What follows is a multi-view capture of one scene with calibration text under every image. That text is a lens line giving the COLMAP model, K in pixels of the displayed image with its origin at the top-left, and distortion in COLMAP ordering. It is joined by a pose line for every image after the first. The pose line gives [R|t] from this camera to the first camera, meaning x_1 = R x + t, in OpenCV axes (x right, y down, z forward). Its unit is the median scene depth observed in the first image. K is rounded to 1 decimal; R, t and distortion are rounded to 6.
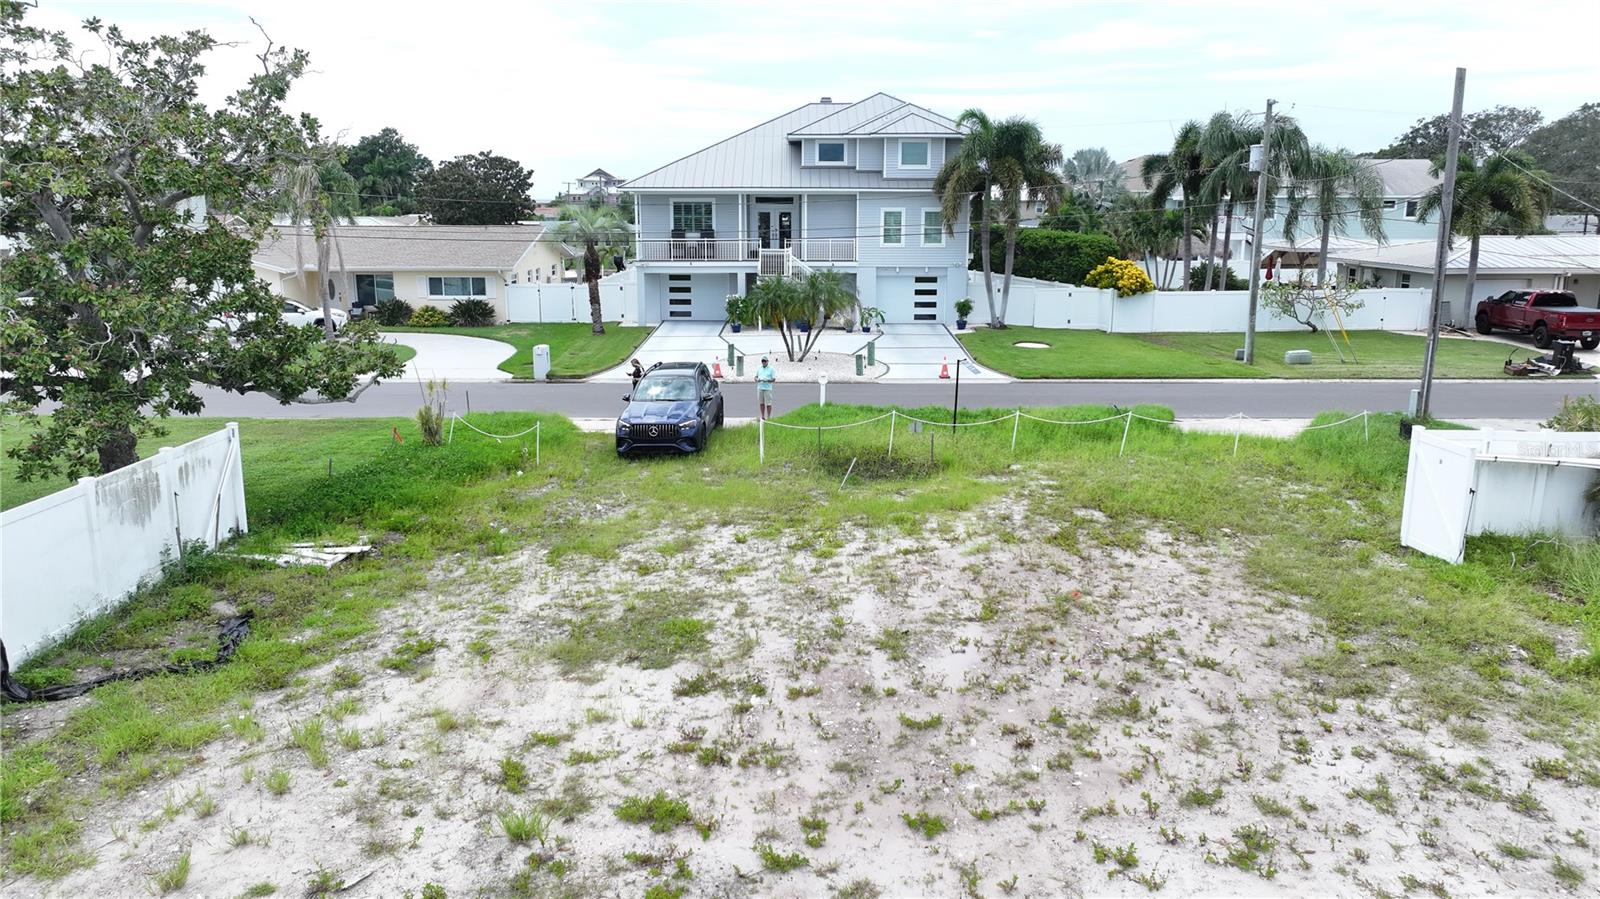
lens RADIAL K [[1122.8, 0, 804.8], [0, 1122.8, 446.6], [0, 0, 1]] dist [0.005195, 0.002228]
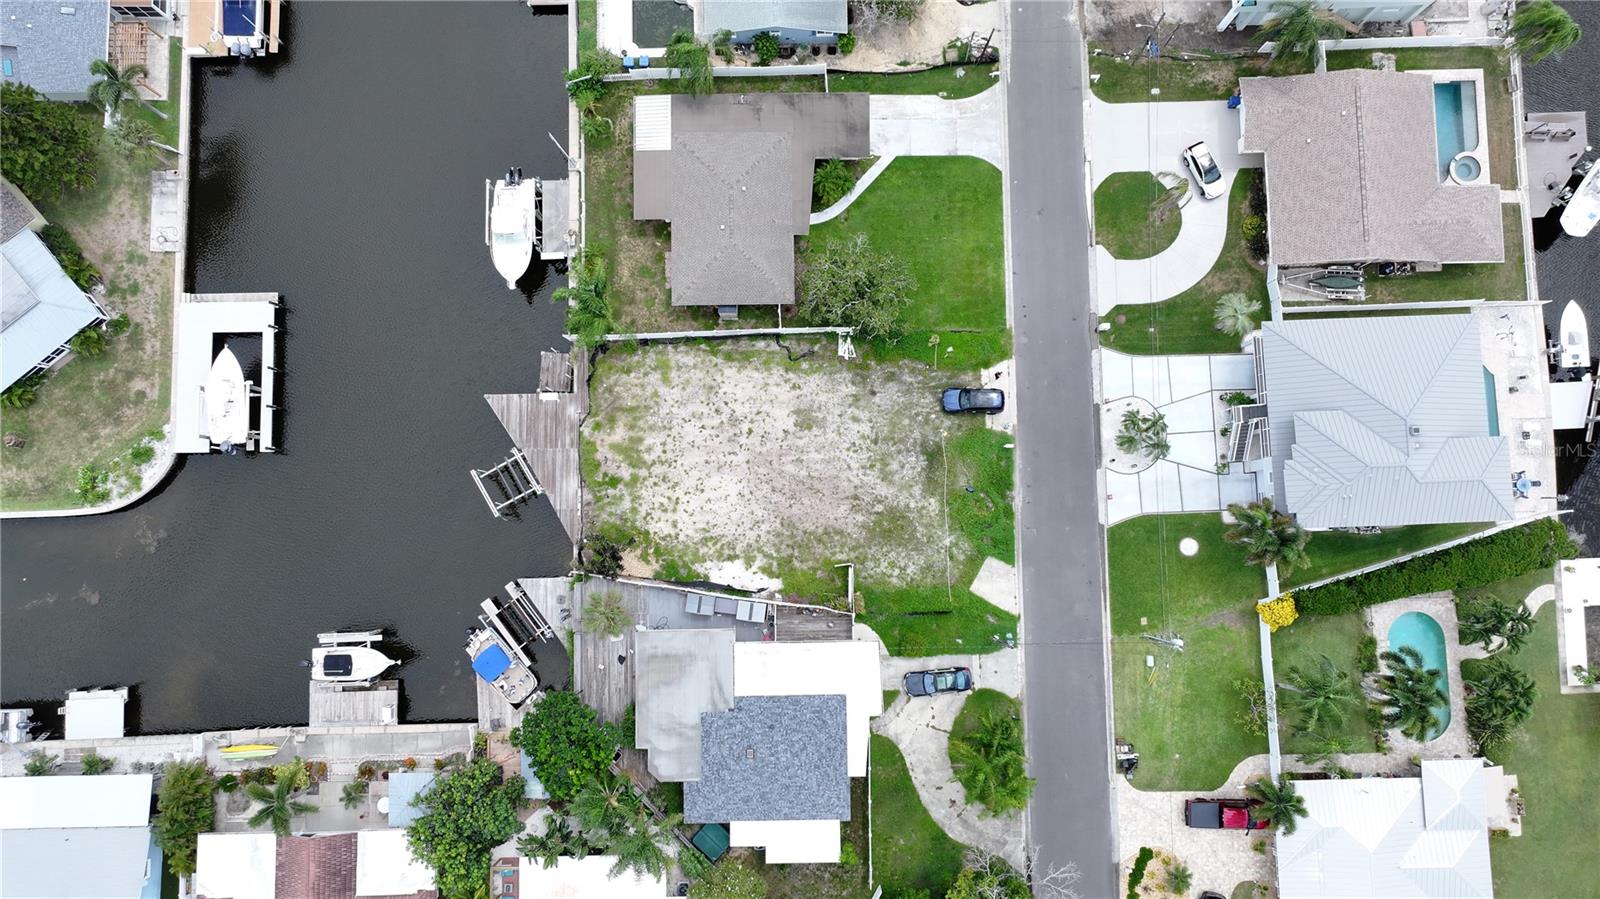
lens RADIAL K [[1122.8, 0, 815.0], [0, 1122.8, 445.9], [0, 0, 1]] dist [0.005195, 0.002228]
pose [[0.030513, 0.995427, -0.090525, 0.442908], [-0.213486, 0.094968, 0.972319, -4.659976], [0.976470, -0.010342, 0.215407, -0.225965]]
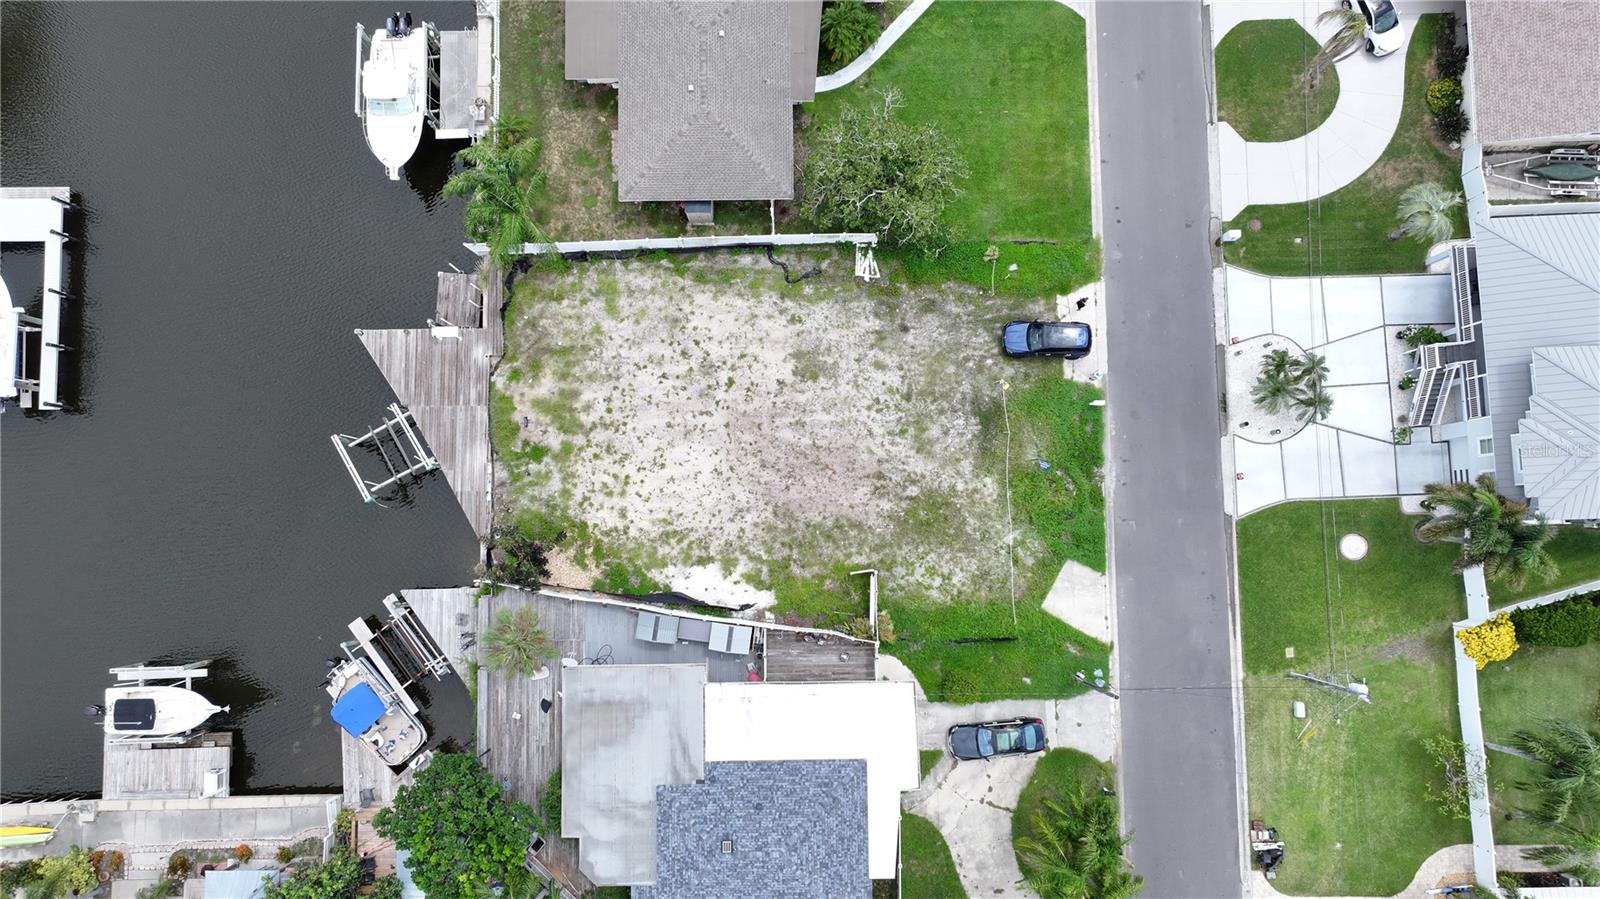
lens RADIAL K [[1122.8, 0, 816.6], [0, 1122.8, 449.1], [0, 0, 1]] dist [0.005195, 0.002228]
pose [[0.027936, 0.995901, -0.086025, 0.438702], [-0.211389, 0.089998, 0.973250, -3.243295], [0.977003, -0.009004, 0.213036, 0.074733]]
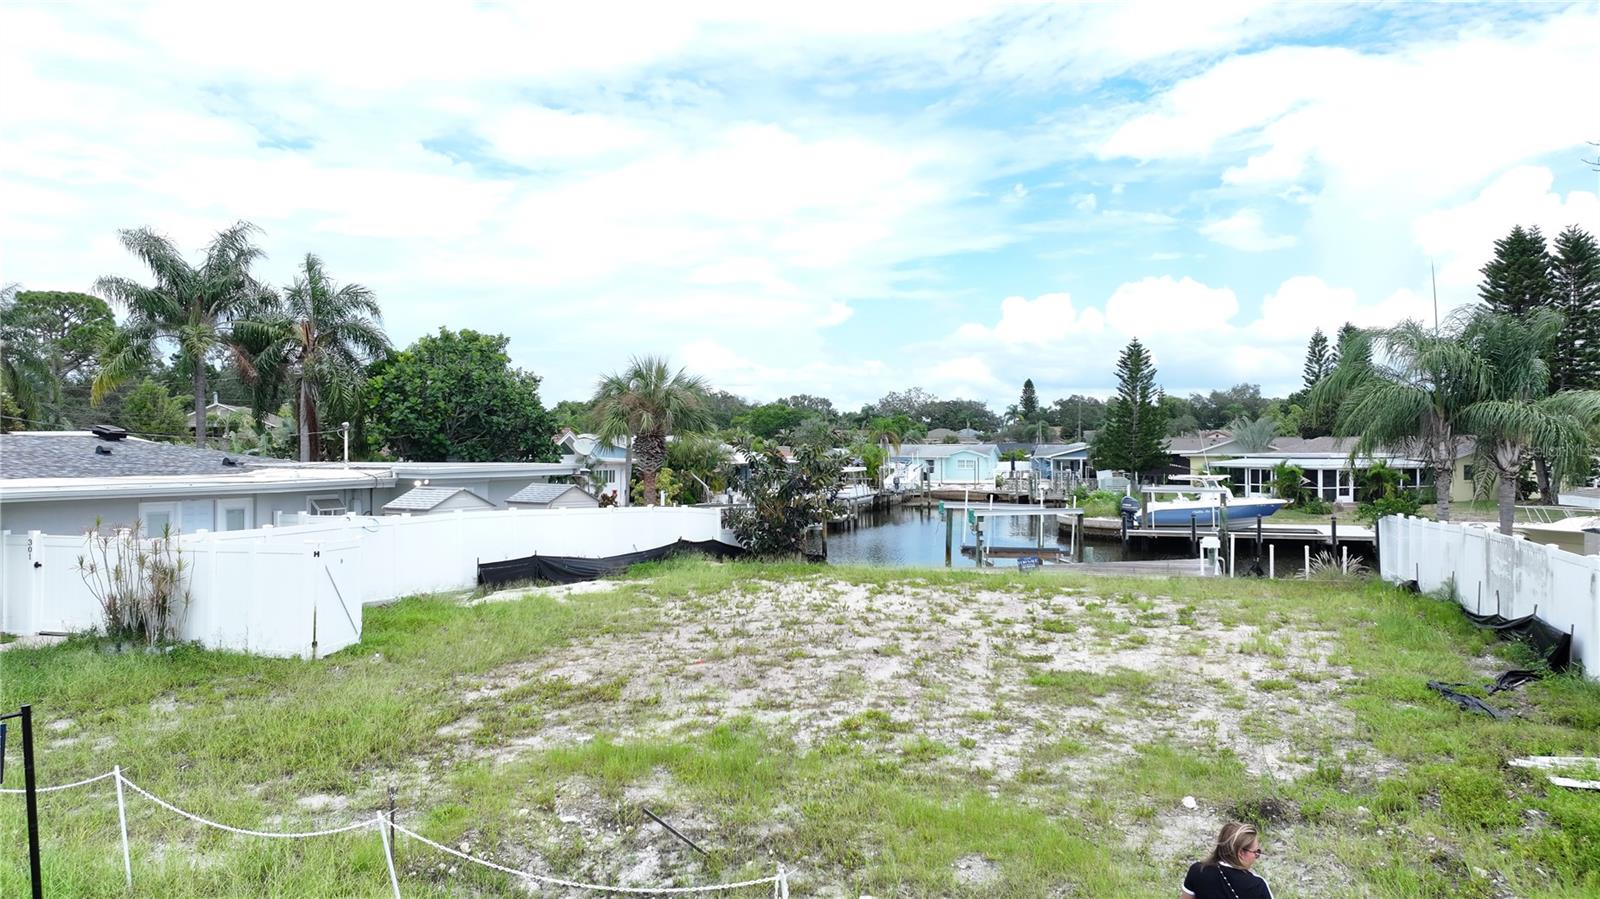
lens RADIAL K [[1122.8, 0, 801.9], [0, 1122.8, 448.3], [0, 0, 1]] dist [0.005195, 0.002228]
pose [[-0.950300, -0.000384, 0.311334, -0.184946], [0.065250, 0.977545, 0.200369, -0.262307], [-0.304420, 0.210725, -0.928937, 1.704624]]
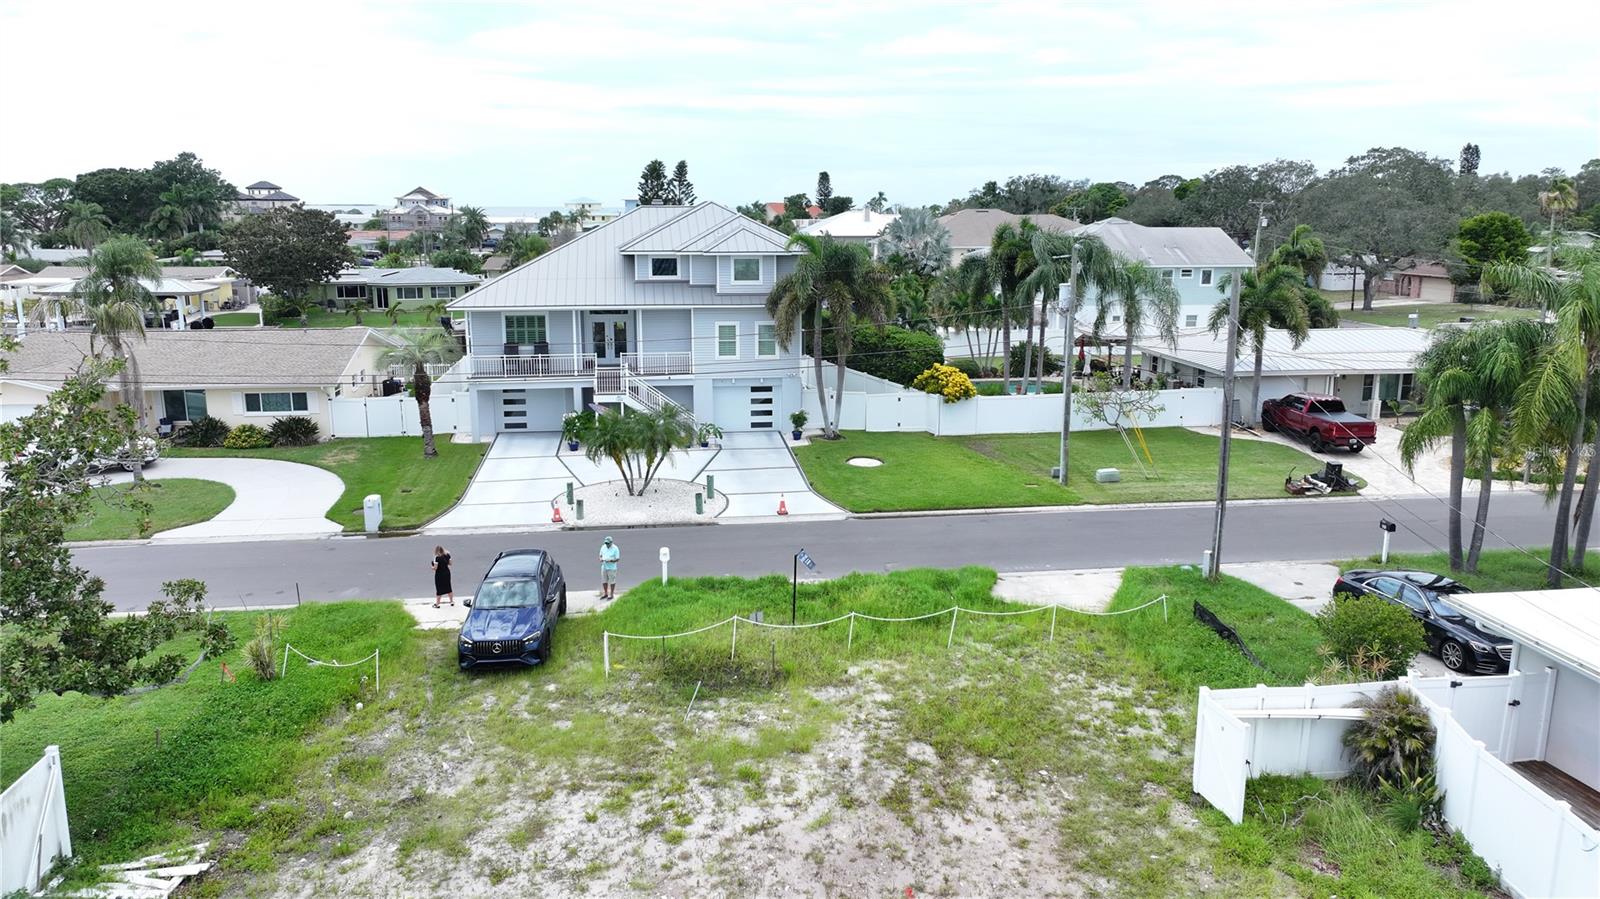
lens RADIAL K [[1122.8, 0, 805.7], [0, 1122.8, 445.9], [0, 0, 1]] dist [0.005195, 0.002228]
pose [[0.989244, -0.028985, 0.143372, -0.000490], [0.029480, 0.999564, -0.001331, -0.256072], [-0.143271, 0.005543, 0.989668, -0.049379]]
